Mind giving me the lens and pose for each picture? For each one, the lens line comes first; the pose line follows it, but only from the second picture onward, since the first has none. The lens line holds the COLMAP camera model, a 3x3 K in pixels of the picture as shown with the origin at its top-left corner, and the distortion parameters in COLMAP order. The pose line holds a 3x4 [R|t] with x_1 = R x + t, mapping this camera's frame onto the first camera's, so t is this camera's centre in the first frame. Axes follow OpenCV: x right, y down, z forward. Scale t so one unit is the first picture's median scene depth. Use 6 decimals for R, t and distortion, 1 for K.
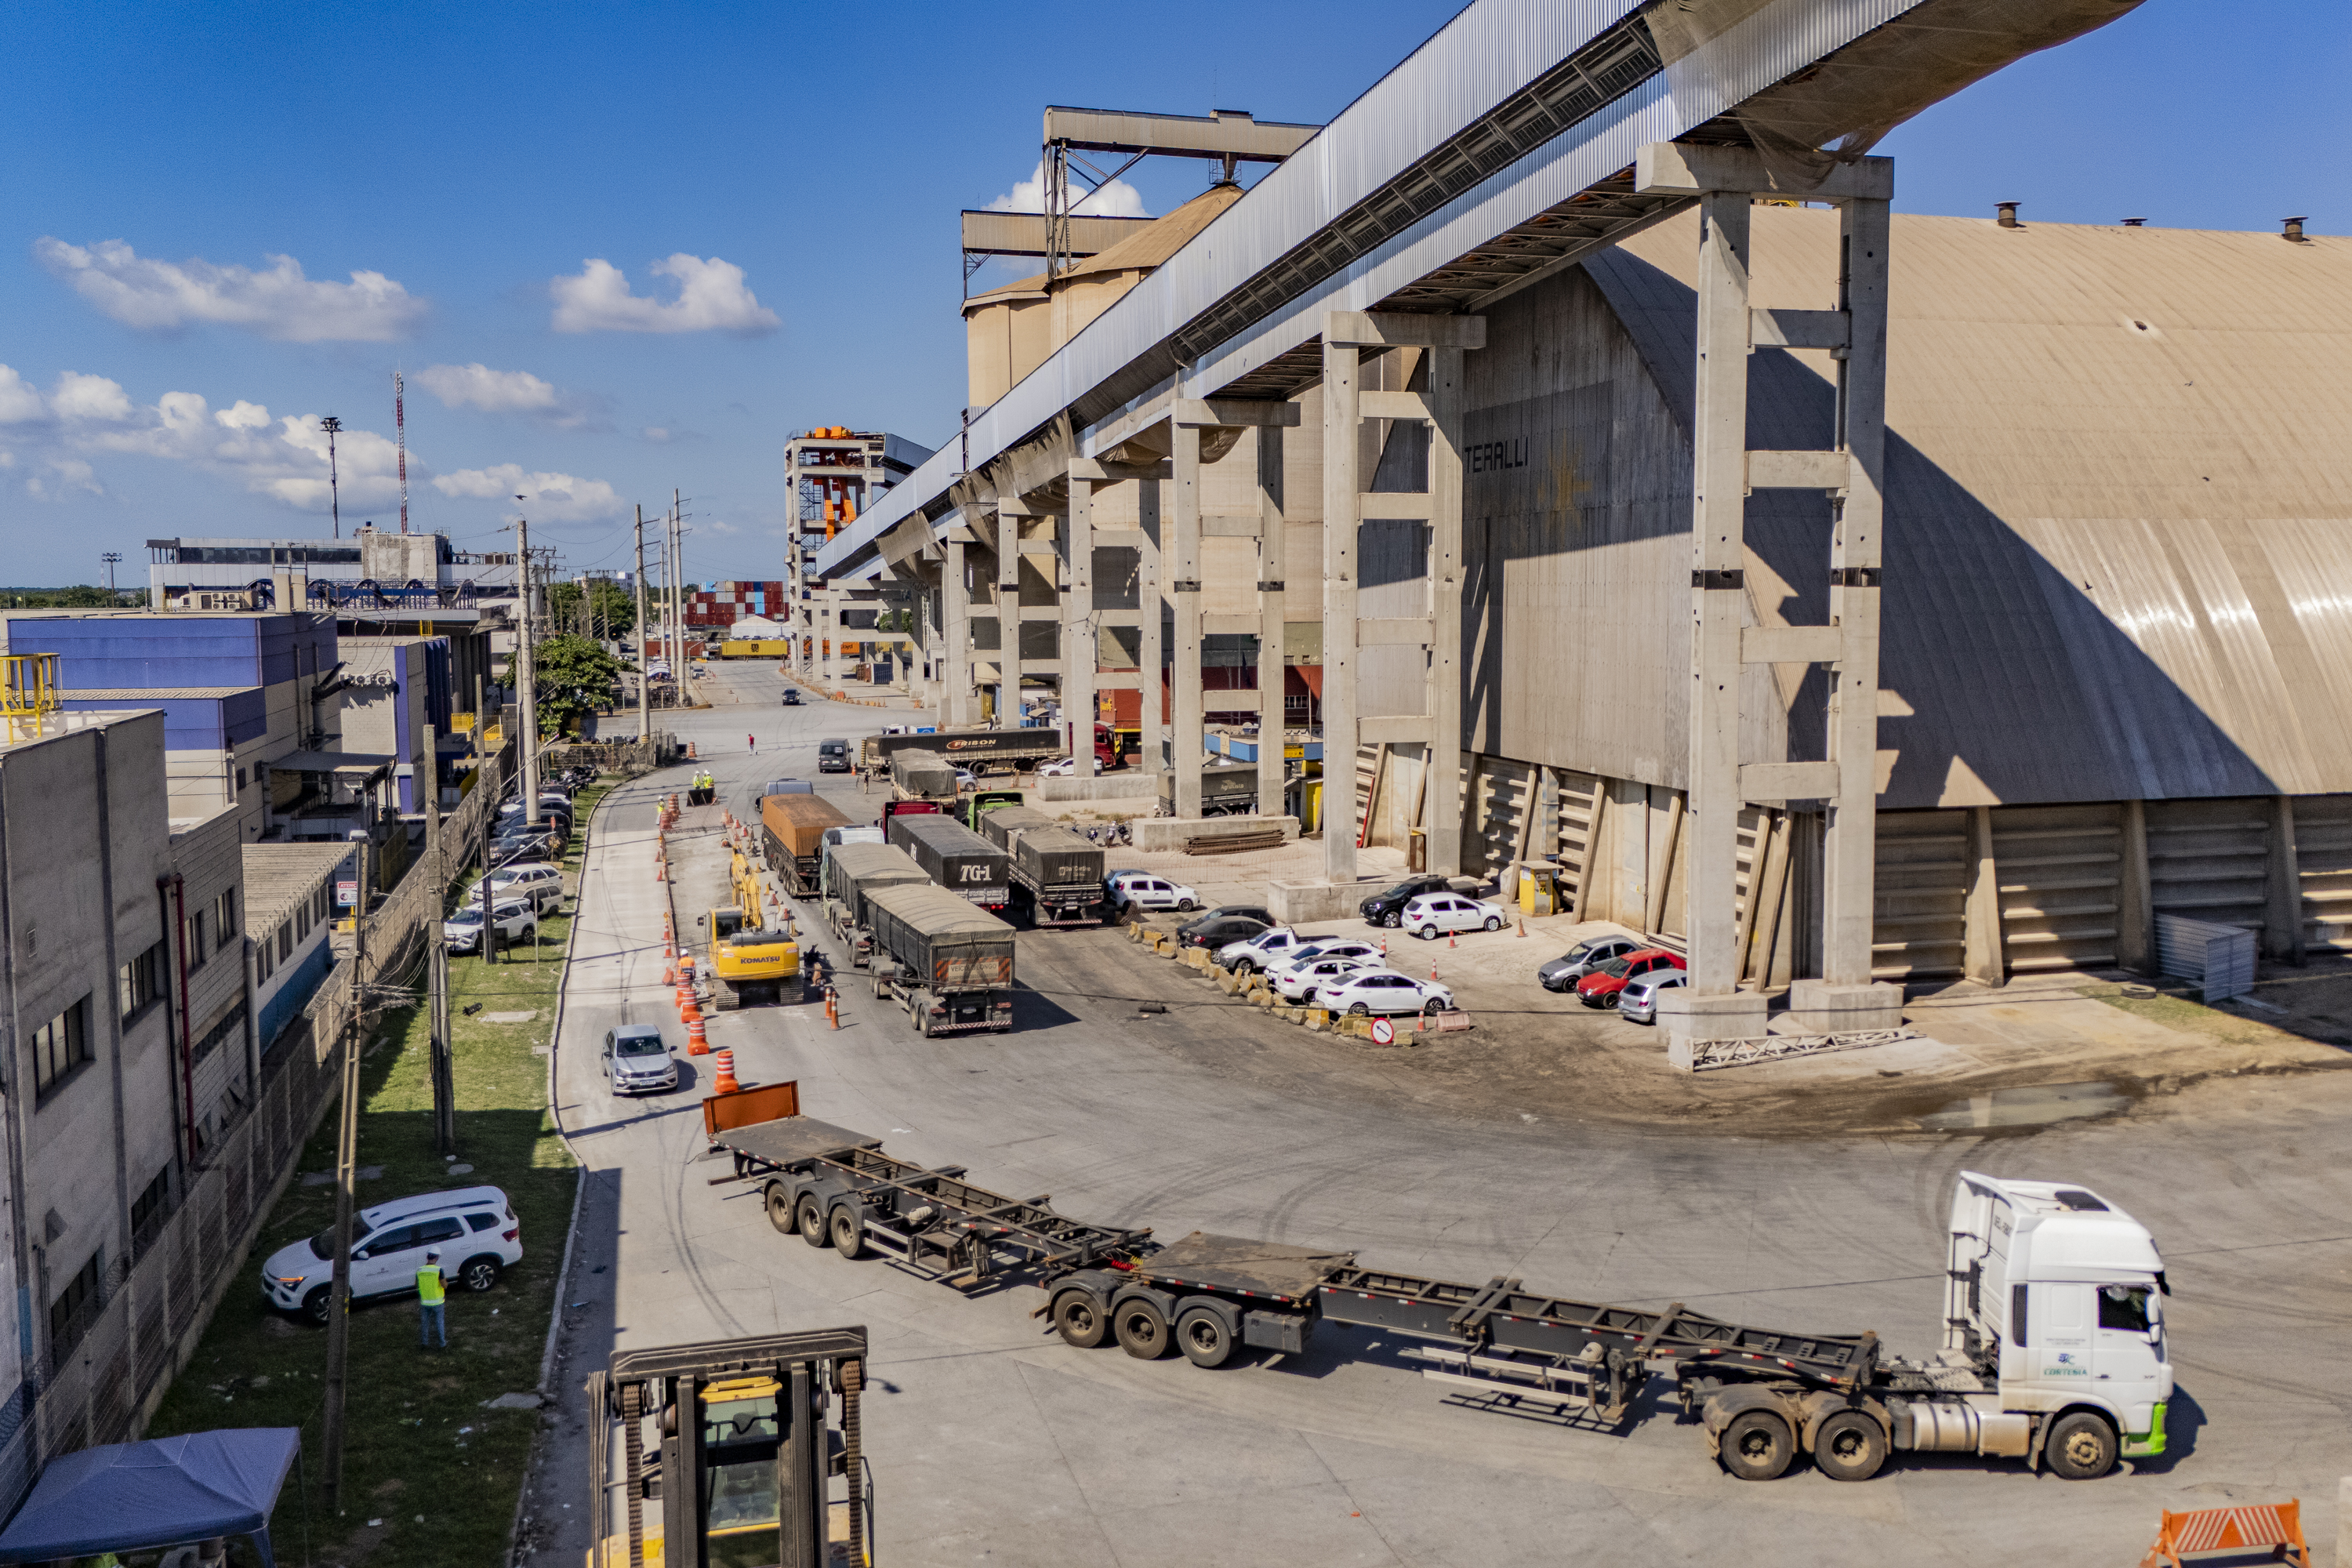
lens RADIAL K [[1988.4, 0, 1179.9], [0, 1988.4, 775.9], [0, 0, 1]] dist [0.144519, -0.138626]
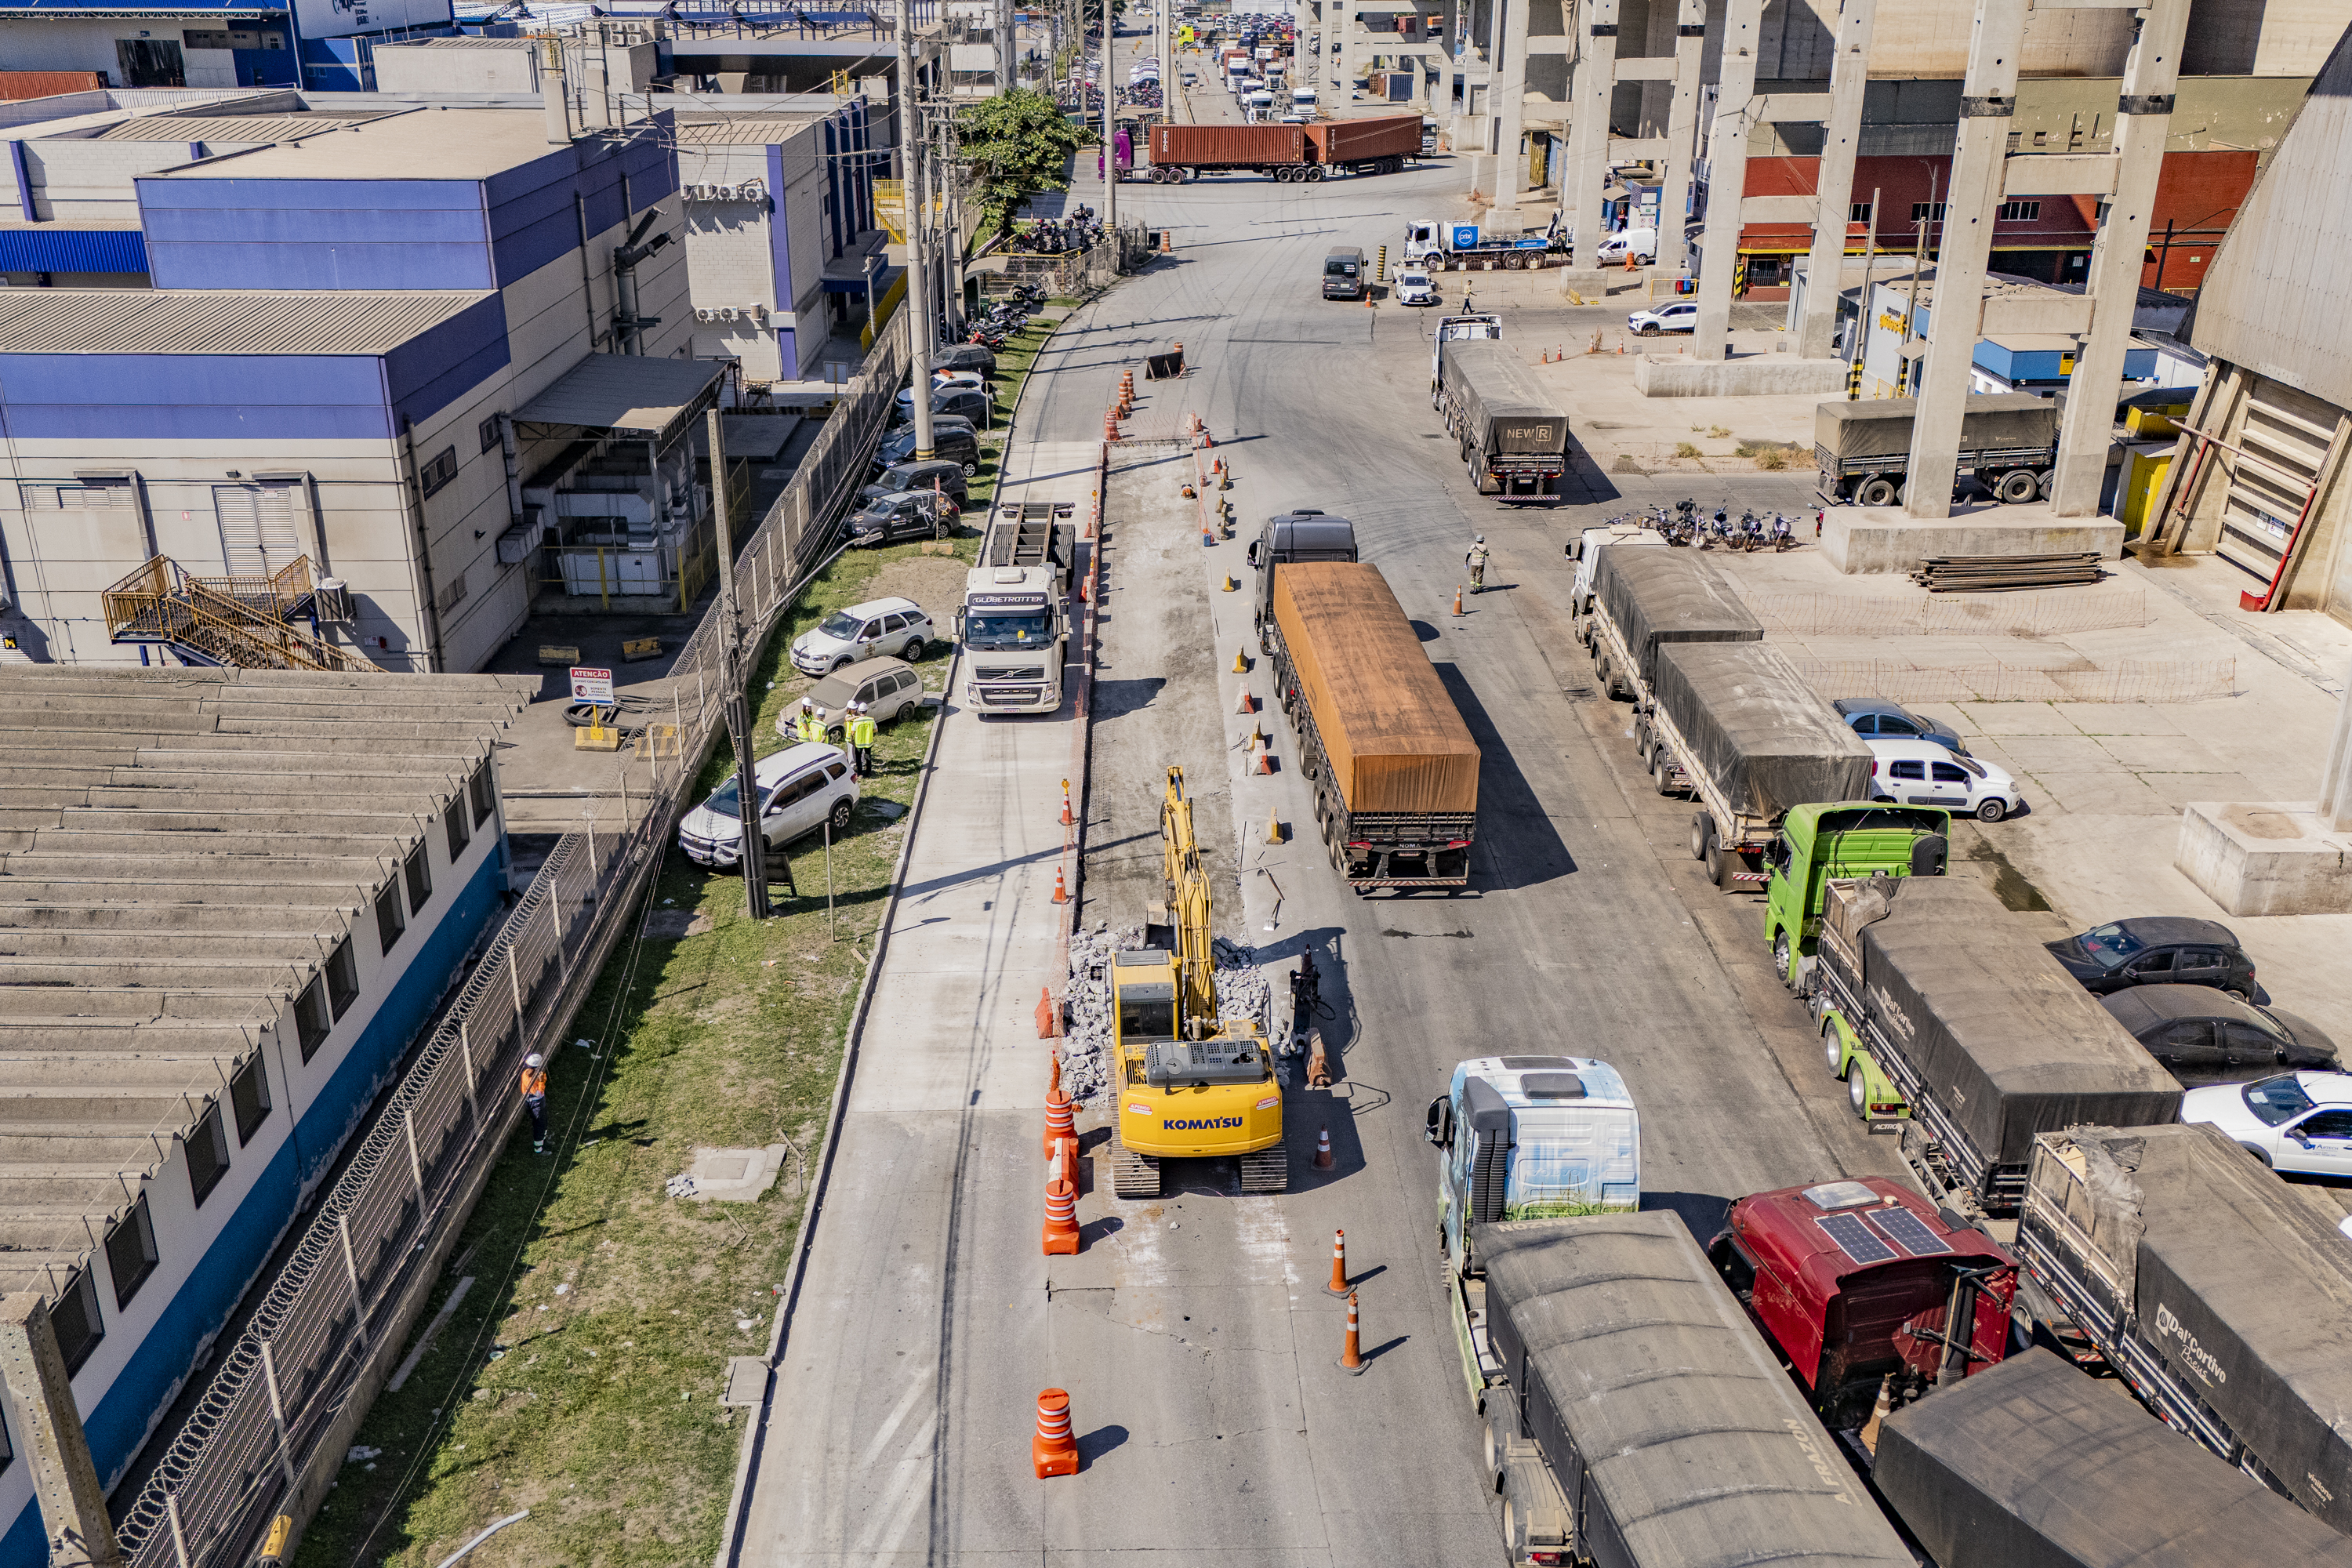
lens RADIAL K [[1988.4, 0, 1179.9], [0, 1988.4, 775.9], [0, 0, 1]] dist [0.144519, -0.138626]
pose [[0.970016, 0.097926, -0.222440, -0.069710], [-0.028242, 0.954451, 0.297028, -0.078436], [0.241395, -0.281840, 0.928598, 0.345461]]
